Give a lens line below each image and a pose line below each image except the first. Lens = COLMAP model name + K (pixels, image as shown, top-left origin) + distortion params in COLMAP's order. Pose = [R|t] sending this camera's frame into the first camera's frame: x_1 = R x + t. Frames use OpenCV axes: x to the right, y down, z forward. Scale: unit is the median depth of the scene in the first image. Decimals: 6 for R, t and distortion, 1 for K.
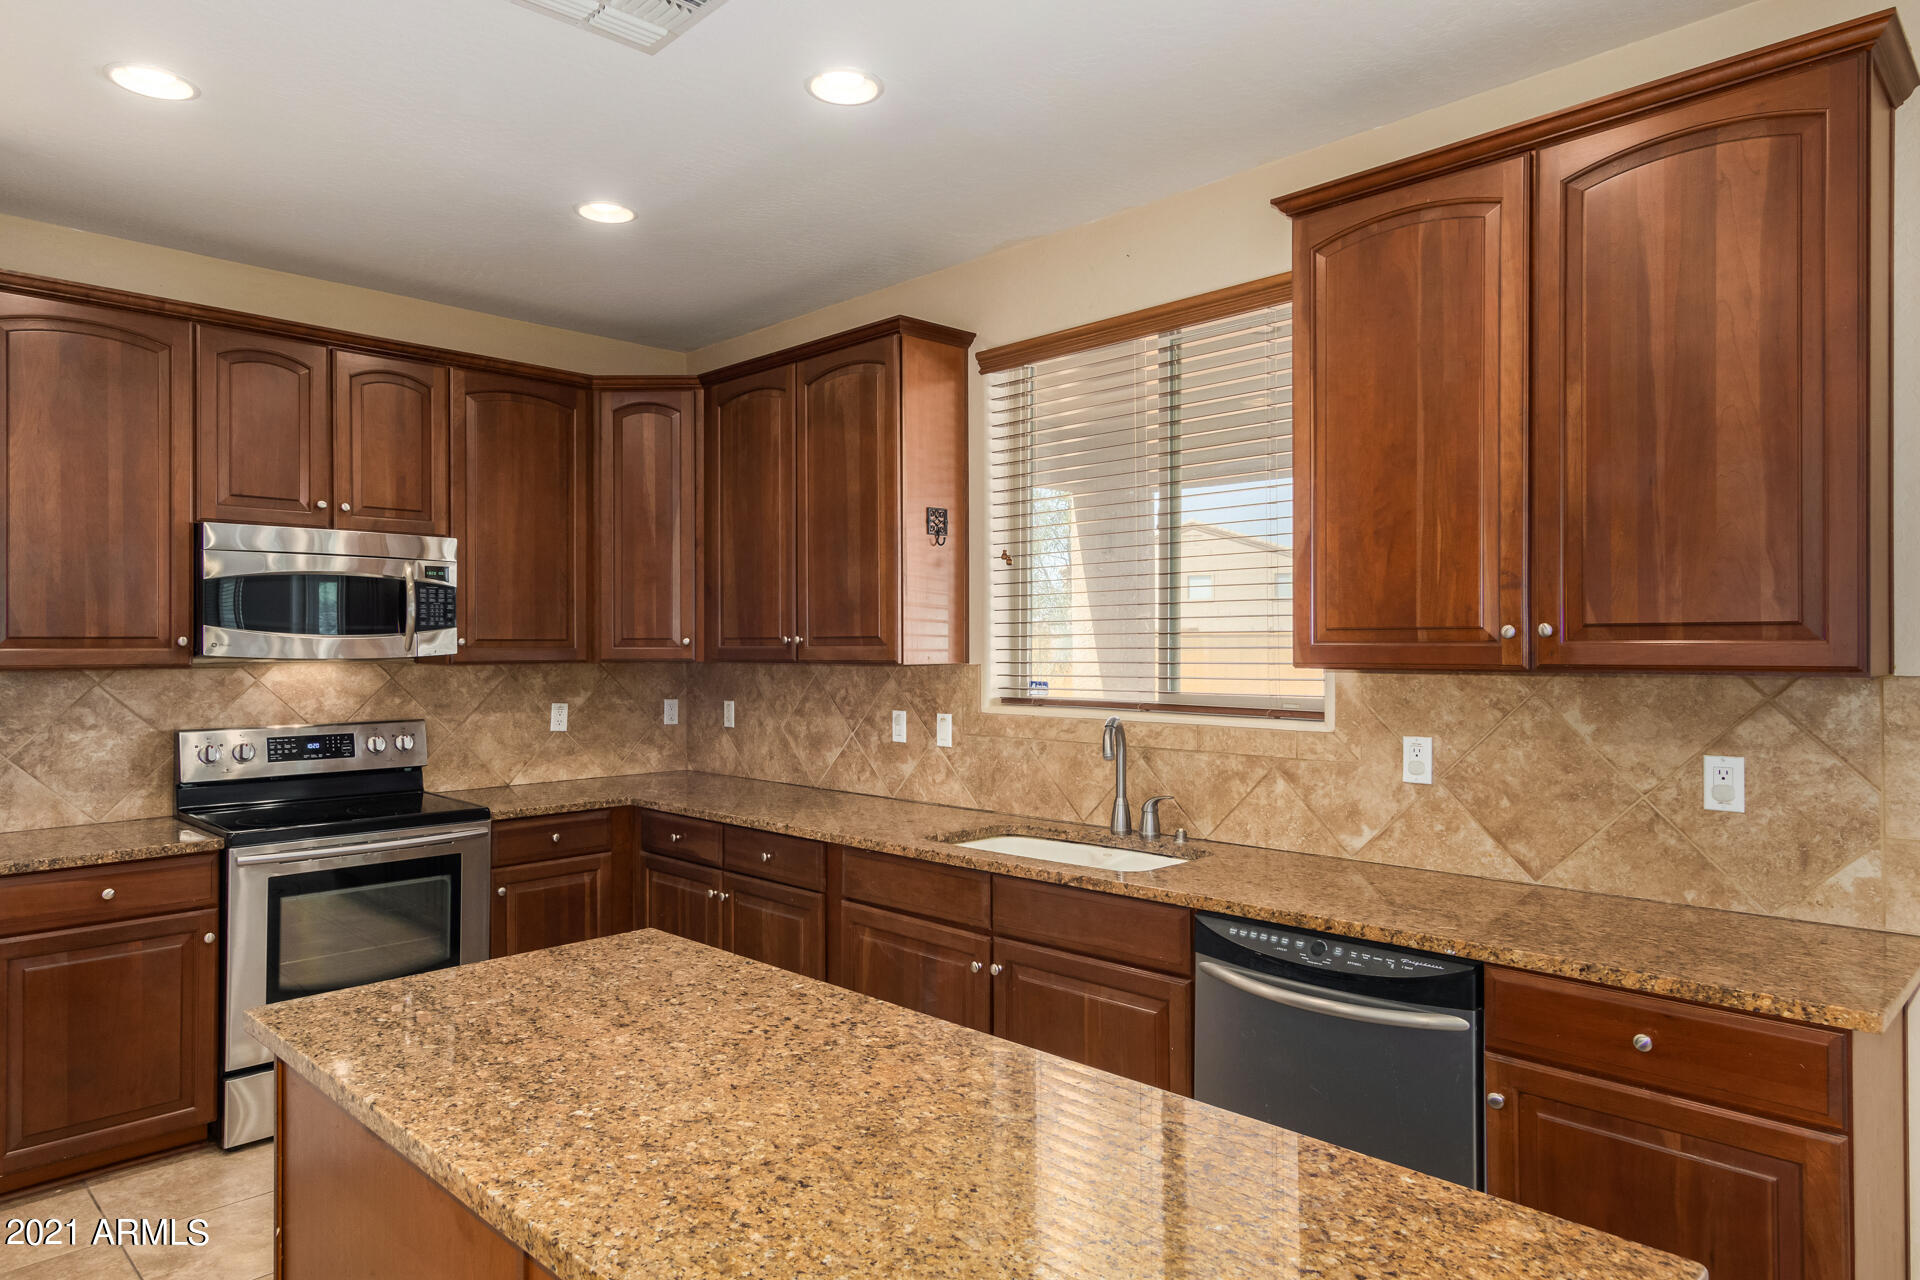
lens RADIAL K [[1129.2, 0, 956.8], [0, 1129.2, 646.0], [0, 0, 1]] dist [0.042770, -0.025235]
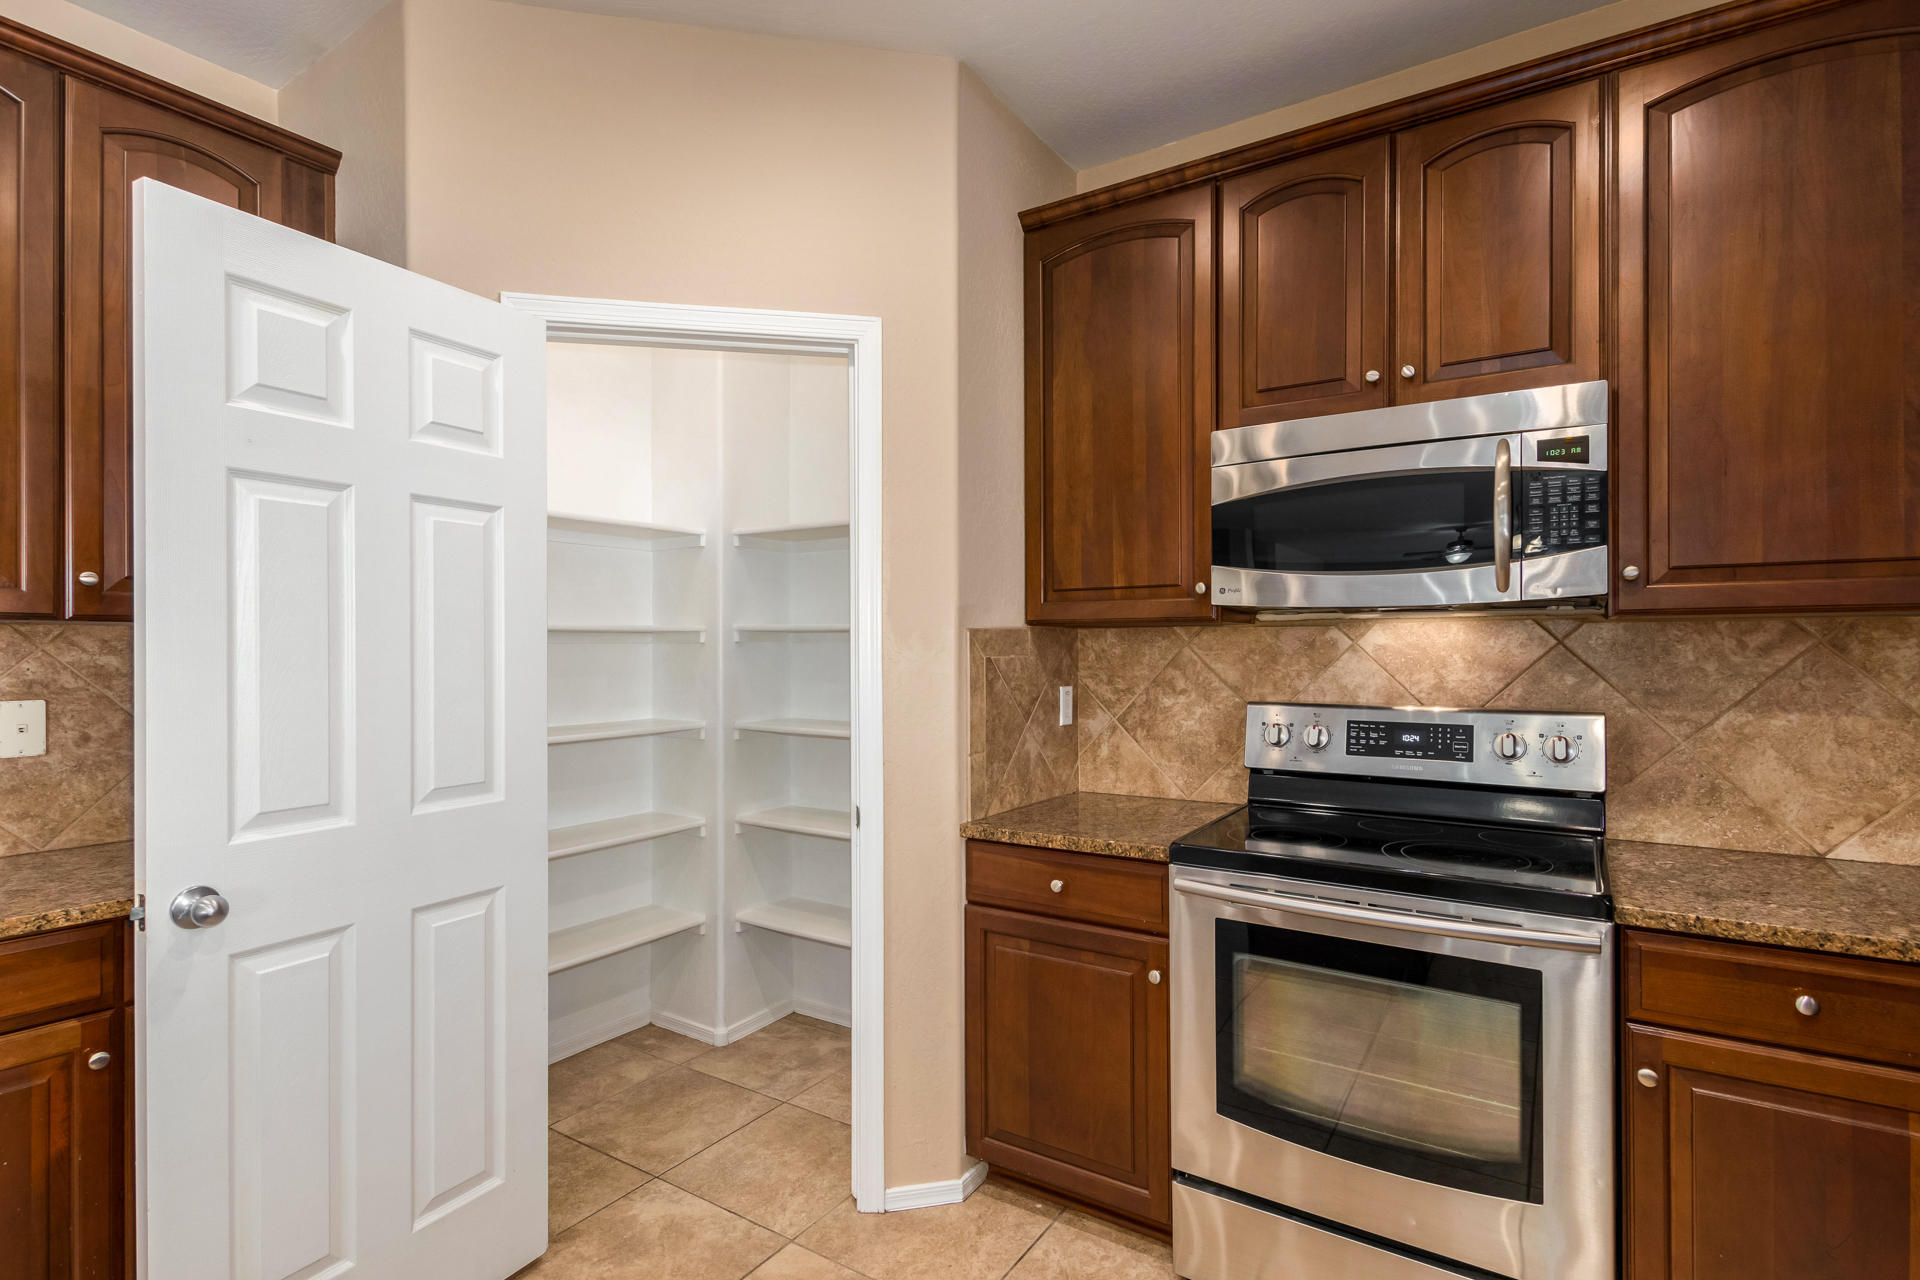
lens RADIAL K [[941.2, 0, 957.4], [0, 941.2, 648.3], [0, 0, 1]] dist [0.013274, -0.000776]
pose [[0.194264, 0.002546, -0.980946, -0.062253], [0.002505, 0.999992, 0.003091, 0.032222], [0.980946, -0.003058, 0.194256, 0.649414]]
